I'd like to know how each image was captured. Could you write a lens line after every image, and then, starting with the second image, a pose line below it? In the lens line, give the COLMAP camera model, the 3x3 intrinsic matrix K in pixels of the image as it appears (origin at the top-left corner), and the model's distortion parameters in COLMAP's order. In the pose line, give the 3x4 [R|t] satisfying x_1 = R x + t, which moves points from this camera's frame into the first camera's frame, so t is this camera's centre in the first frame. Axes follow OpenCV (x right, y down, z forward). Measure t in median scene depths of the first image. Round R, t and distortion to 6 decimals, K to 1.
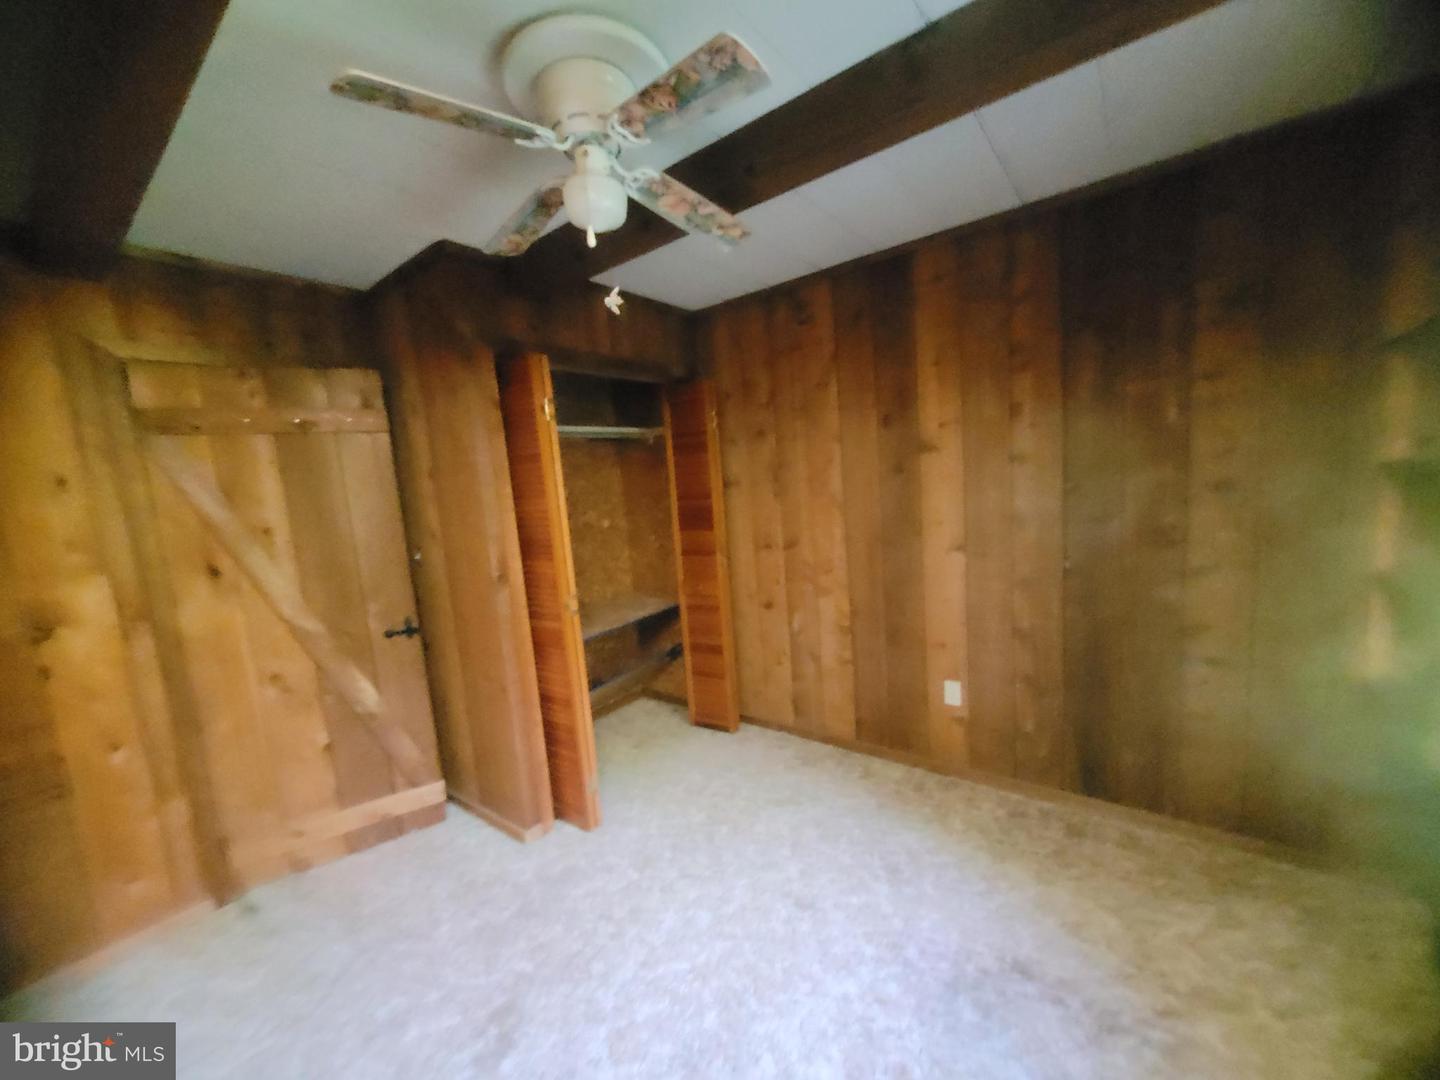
lens RADIAL K [[559.0, 0, 720.5], [0, 559.0, 551.0], [0, 0, 1]] dist [0.000407, -0.000236]
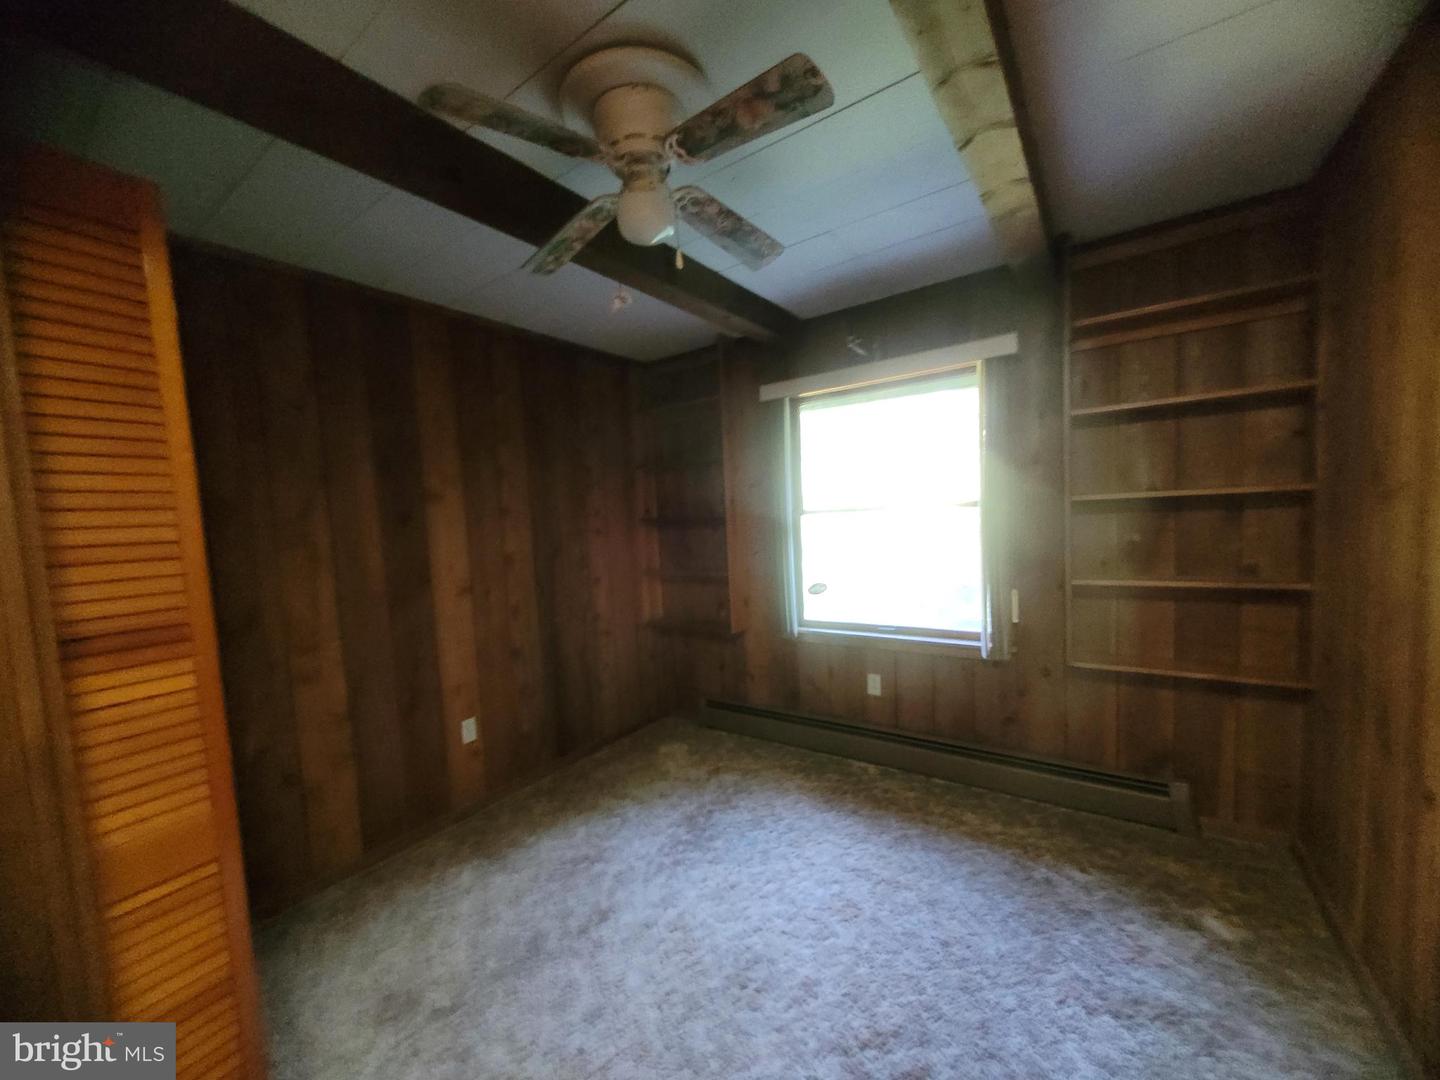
lens RADIAL K [[559.0, 0, 720.5], [0, 559.0, 551.0], [0, 0, 1]] dist [0.000407, -0.000236]
pose [[-0.037440, 0.009454, 0.999254, -0.825278], [0.192902, 0.981216, -0.002055, 0.021818], [-0.980504, 0.192681, -0.038560, 0.651799]]
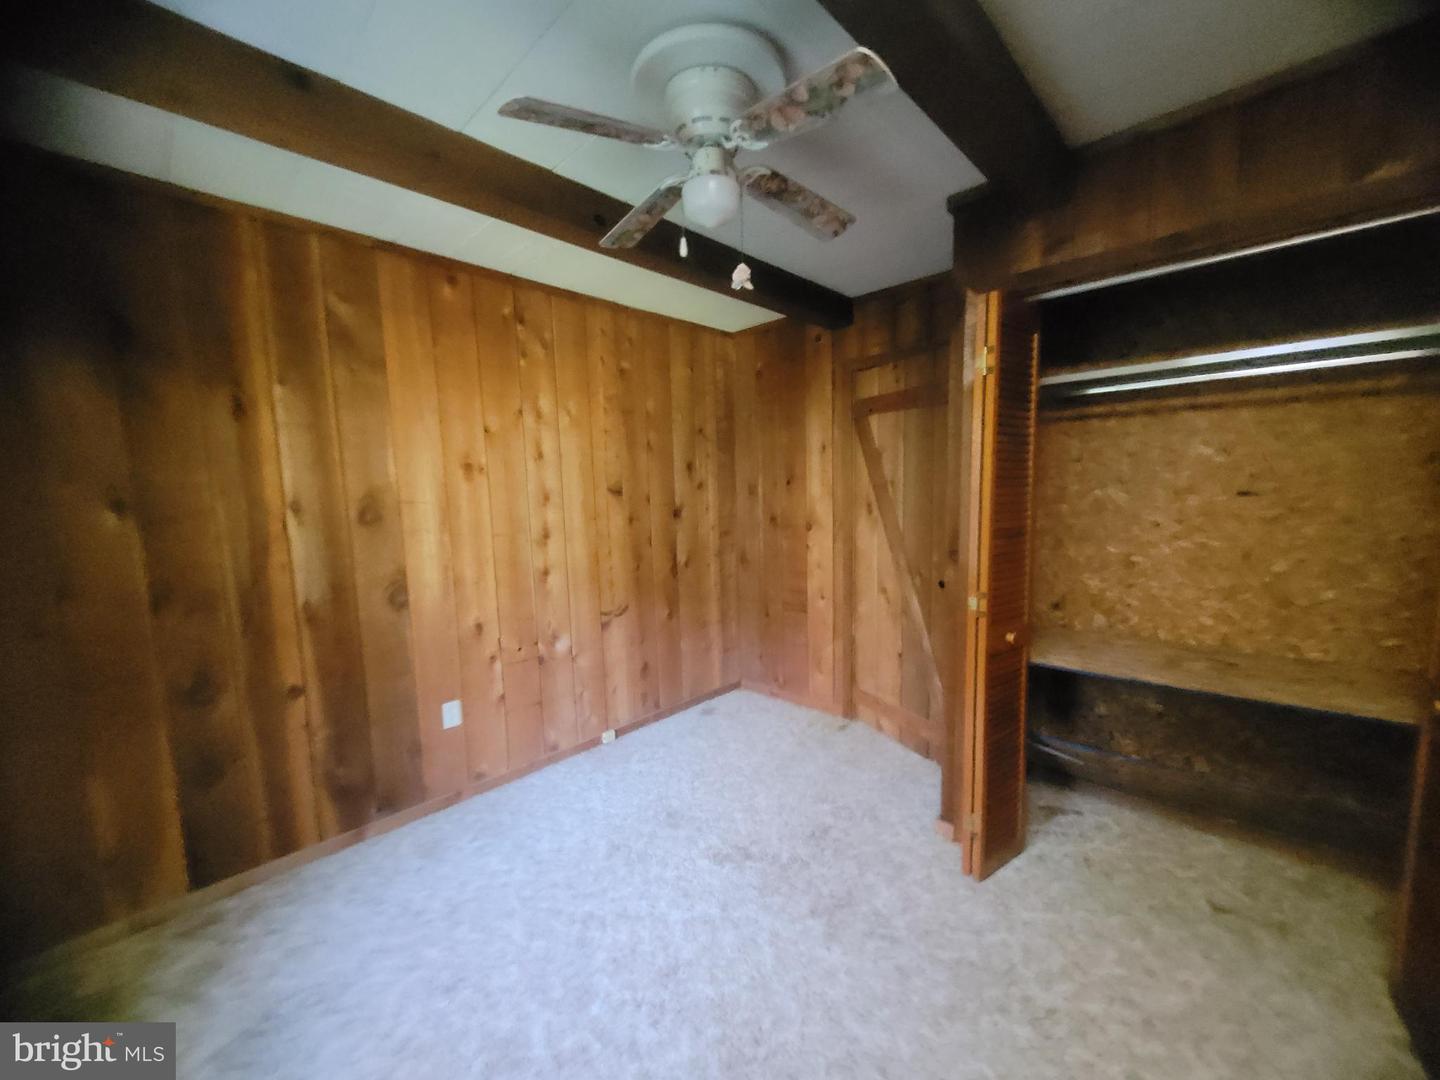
lens RADIAL K [[559.0, 0, 720.5], [0, 559.0, 551.0], [0, 0, 1]] dist [0.000407, -0.000236]
pose [[-0.114163, 0.198017, -0.973528, 0.614966], [-0.095261, 0.973237, 0.209129, -0.124270], [0.988884, 0.116614, -0.092244, 0.771022]]
